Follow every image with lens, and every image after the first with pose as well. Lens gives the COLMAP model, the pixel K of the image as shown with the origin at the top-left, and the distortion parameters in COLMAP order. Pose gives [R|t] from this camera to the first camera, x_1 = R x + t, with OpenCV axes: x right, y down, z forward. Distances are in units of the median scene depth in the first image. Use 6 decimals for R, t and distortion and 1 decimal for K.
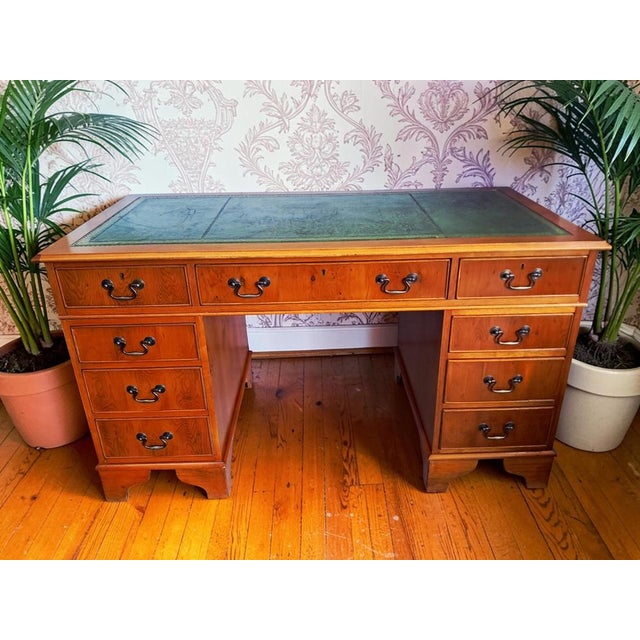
lens RADIAL K [[508.2, 0, 323.2], [0, 508.2, 315.9], [0, 0, 1]] dist [0.016859, -0.050668]
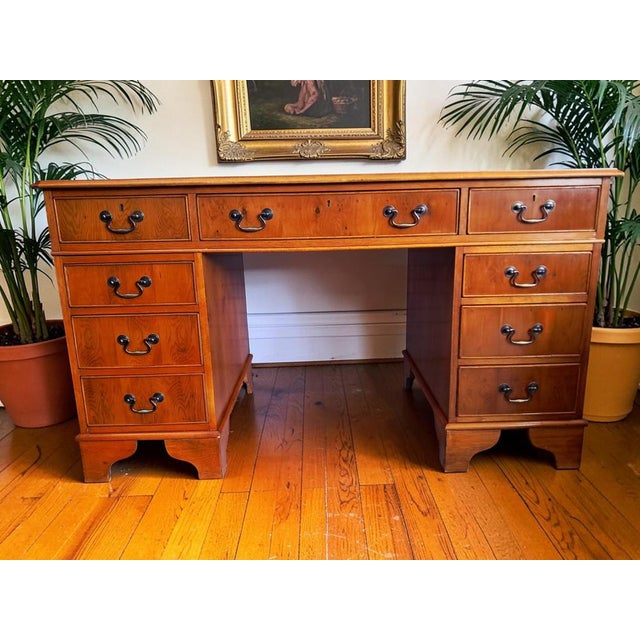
lens RADIAL K [[508.2, 0, 321.6], [0, 508.2, 321.5], [0, 0, 1]] dist [0.016859, -0.050668]
pose [[0.999963, -0.001318, -0.008498, -0.004382], [-0.000333, 0.981516, -0.191380, 0.293946], [0.008593, 0.191376, 0.981479, 0.084029]]
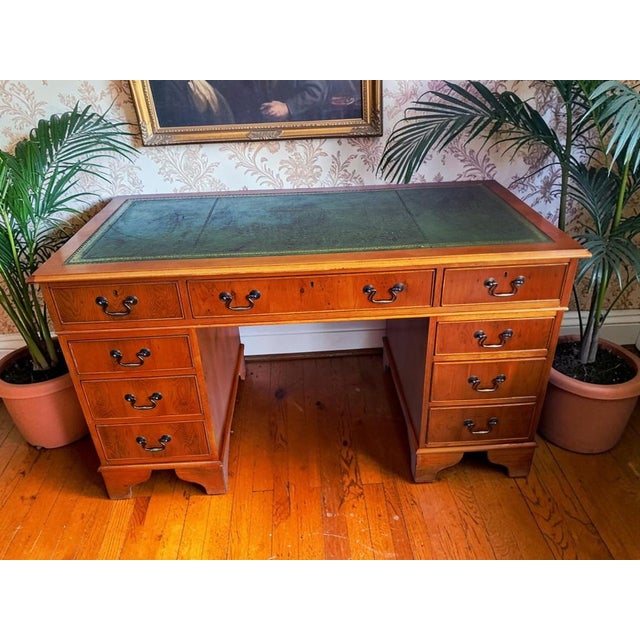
lens RADIAL K [[508.2, 0, 315.6], [0, 508.2, 314.9], [0, 0, 1]] dist [0.016859, -0.050668]
pose [[0.999714, -0.023056, 0.006366, -0.000202], [0.022545, 0.997201, 0.071282, -0.089849], [-0.007991, -0.071118, 0.997436, -0.025694]]
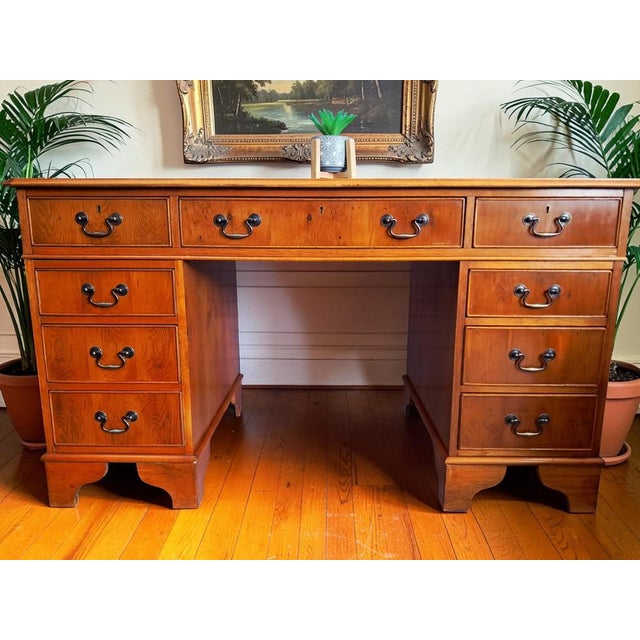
lens RADIAL K [[508.2, 0, 313.2], [0, 508.2, 324.8], [0, 0, 1]] dist [0.016859, -0.050668]
pose [[0.998873, 0.028189, -0.038178, 0.023855], [-0.036354, 0.971618, -0.233745, 0.291662], [0.030506, 0.234869, 0.971548, 0.166602]]
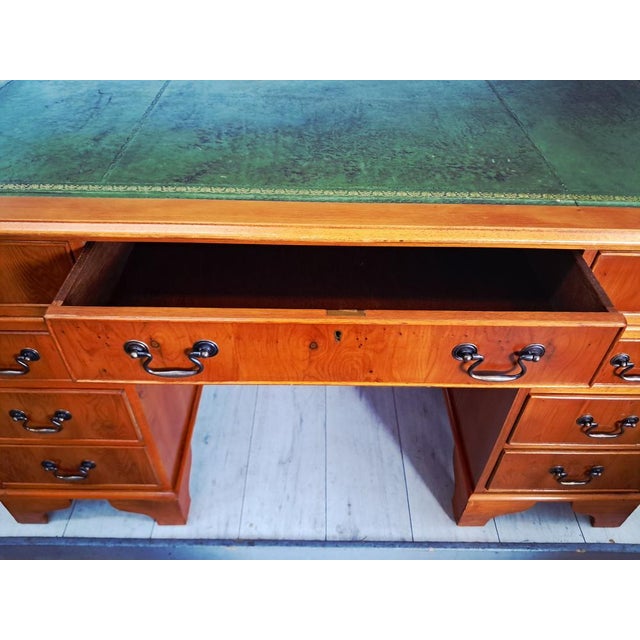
lens RADIAL K [[508.2, 0, 319.2], [0, 508.2, 315.5], [0, 0, 1]] dist [0.016859, -0.050668]
pose [[0.999133, 0.039920, 0.011779, -0.017863], [-0.041619, 0.955389, 0.292405, -0.171781], [0.000420, -0.292641, 0.956222, 0.443935]]
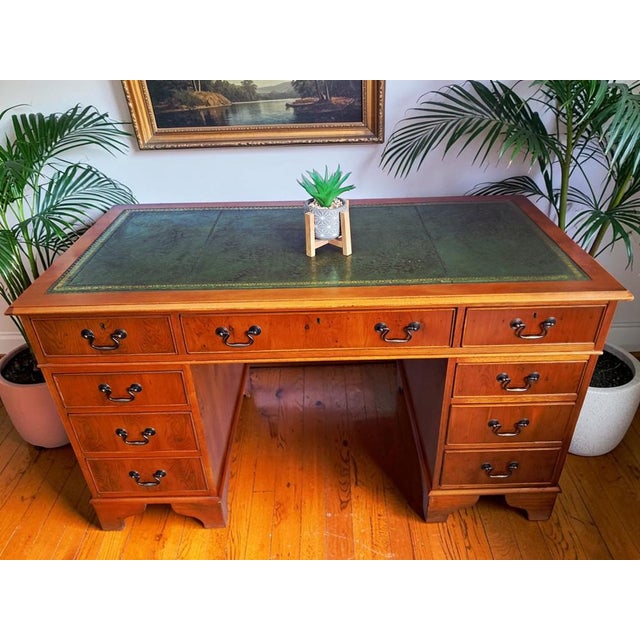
lens RADIAL K [[508.2, 0, 321.6], [0, 508.2, 319.9], [0, 0, 1]] dist [0.016859, -0.050668]
pose [[0.999870, 0.000290, -0.016104, 0.019965], [0.001526, 0.993636, 0.112628, -0.177142], [0.016034, -0.112638, 0.993507, 0.073467]]
